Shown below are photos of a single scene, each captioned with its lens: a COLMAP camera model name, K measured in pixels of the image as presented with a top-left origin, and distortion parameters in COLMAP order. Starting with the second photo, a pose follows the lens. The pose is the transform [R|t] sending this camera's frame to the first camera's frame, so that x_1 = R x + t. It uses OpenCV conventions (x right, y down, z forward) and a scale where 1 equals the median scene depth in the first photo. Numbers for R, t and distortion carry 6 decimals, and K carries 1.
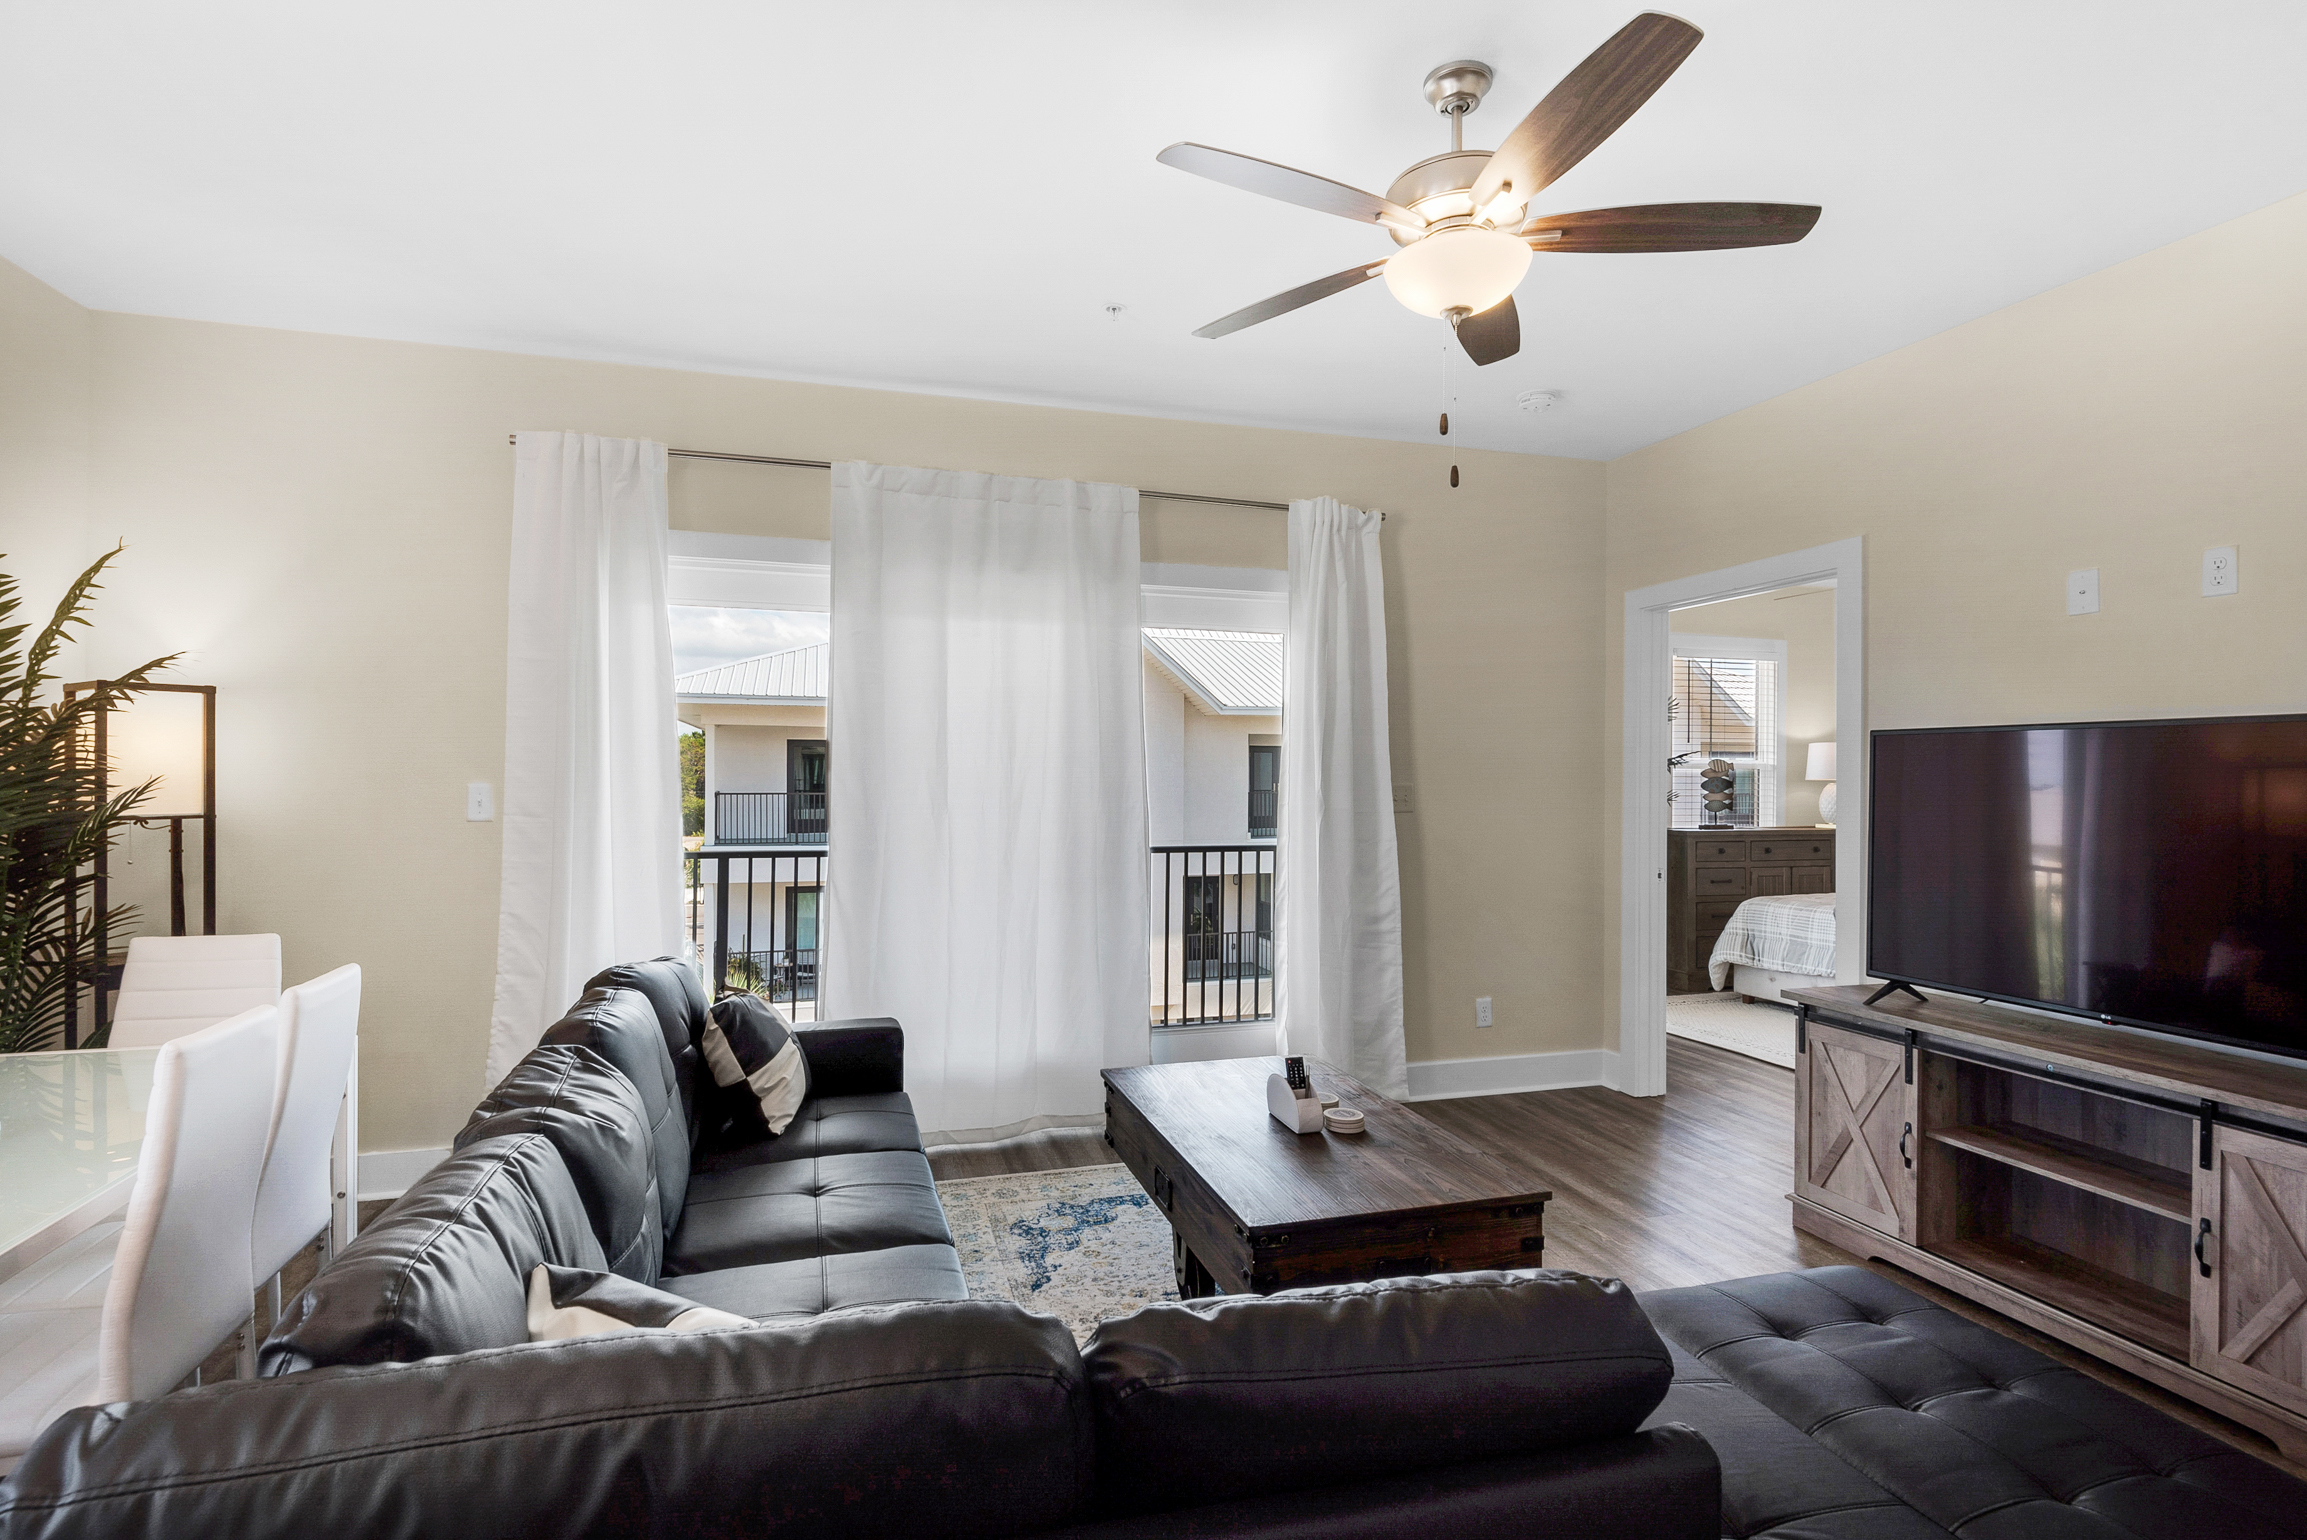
lens RADIAL K [[1094.0, 0, 1153.5], [0, 1094.0, 770.0], [0, 0, 1]] dist [0.013623, -0.015800]
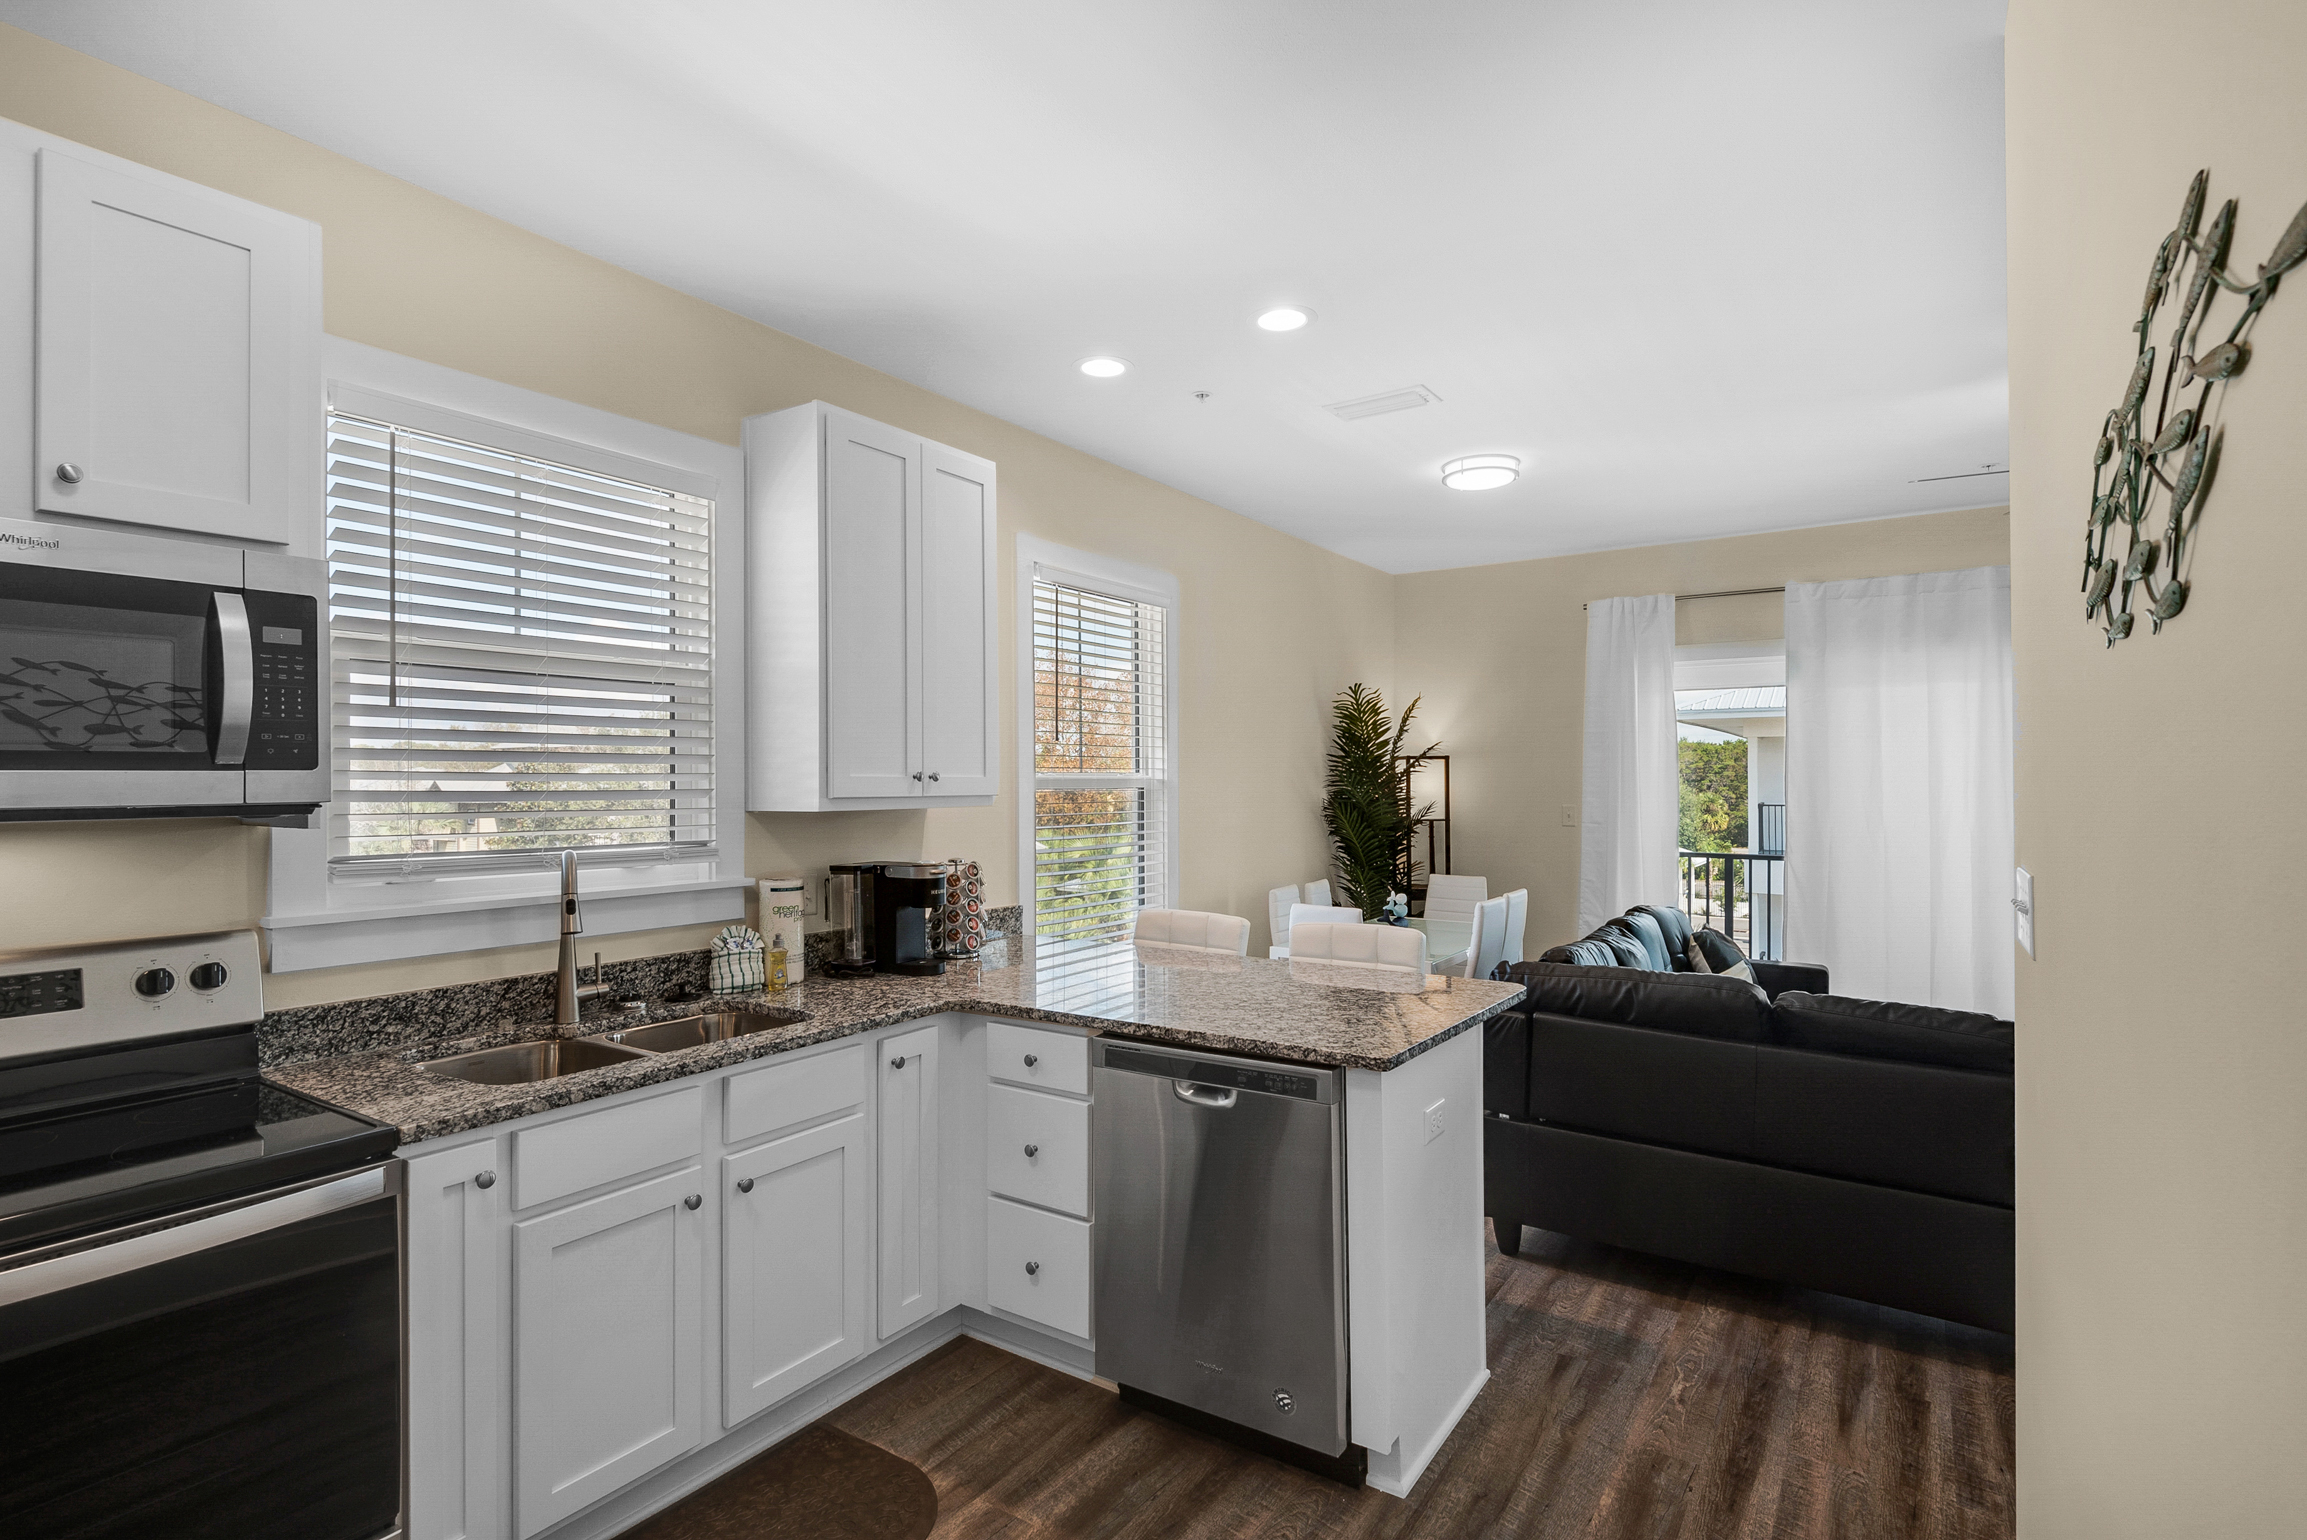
lens RADIAL K [[1185.1, 0, 1153.5], [0, 1185.1, 770.0], [0, 0, 1]] dist [0.001488, 0.000014]
pose [[0.646142, -0.011022, -0.763138, 0.411234], [0.006654, 0.999939, -0.008808, -0.031196], [0.763188, 0.000613, 0.646176, -0.747328]]
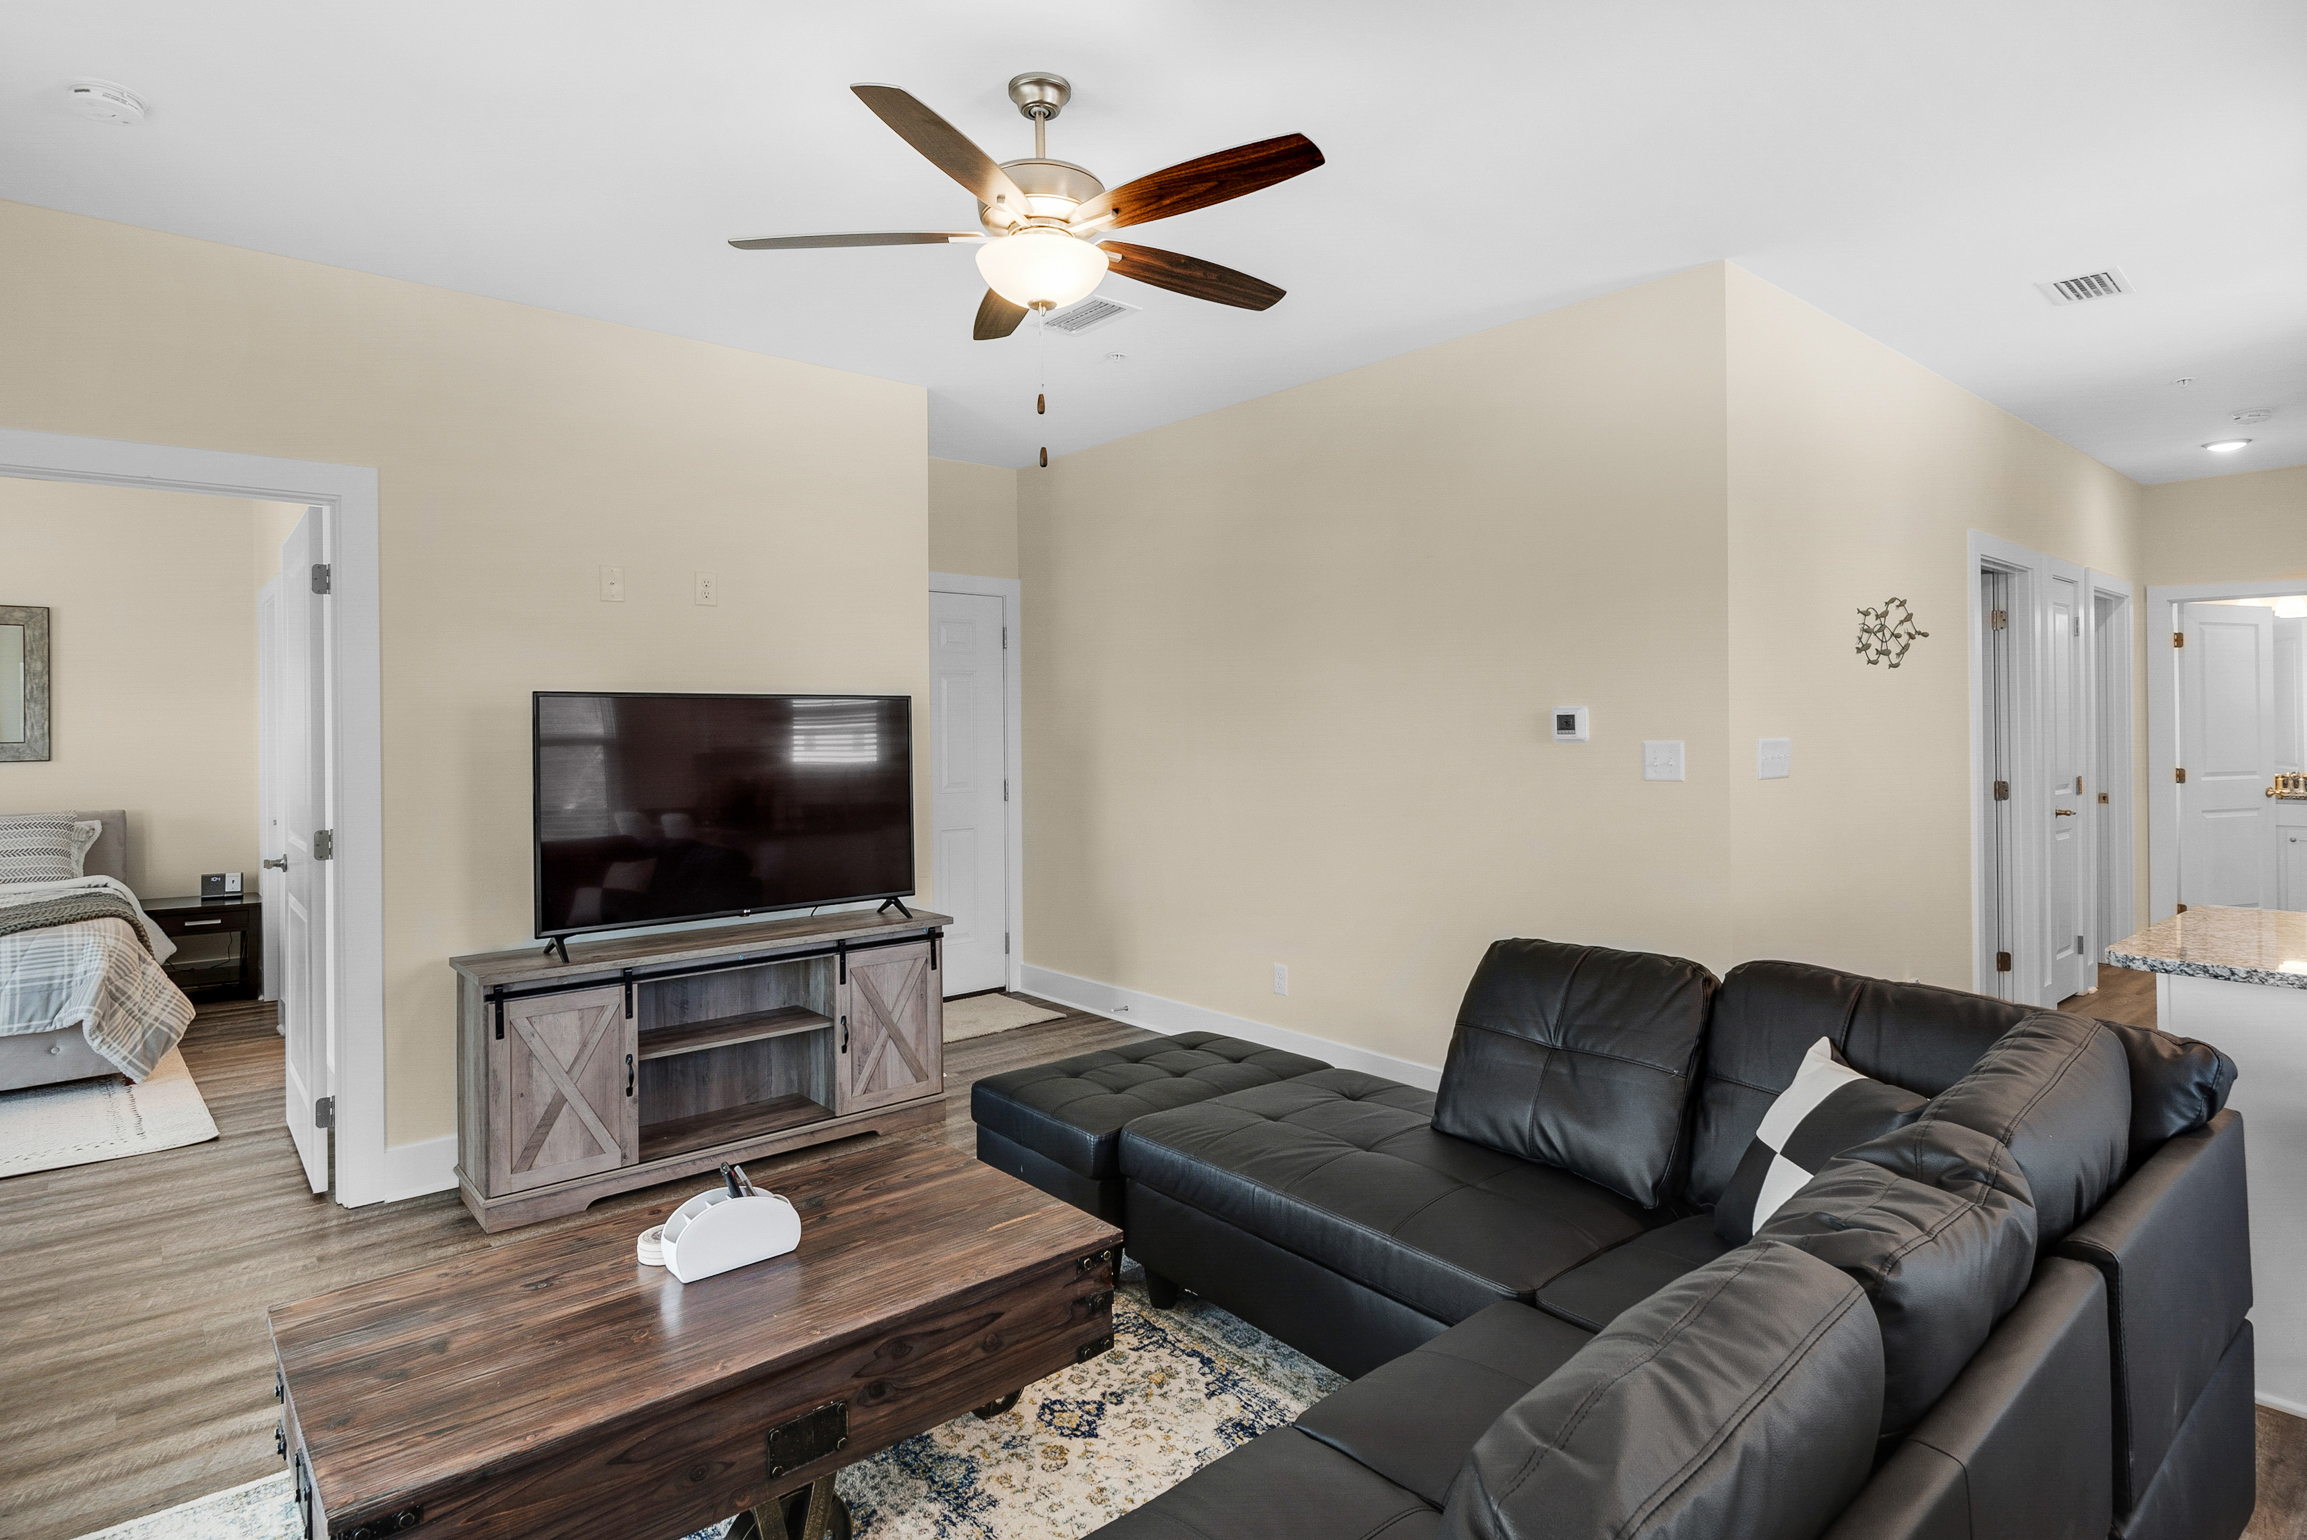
lens RADIAL K [[1183.5, 0, 1142.2], [0, 1183.5, 723.5], [0, 0, 1]] dist [-0.001263, -0.014449]
pose [[-0.409368, 0.000233, 0.912369, -0.550130], [0.003979, 0.999991, 0.001530, -0.005559], [-0.912361, 0.004256, -0.409365, 0.949772]]
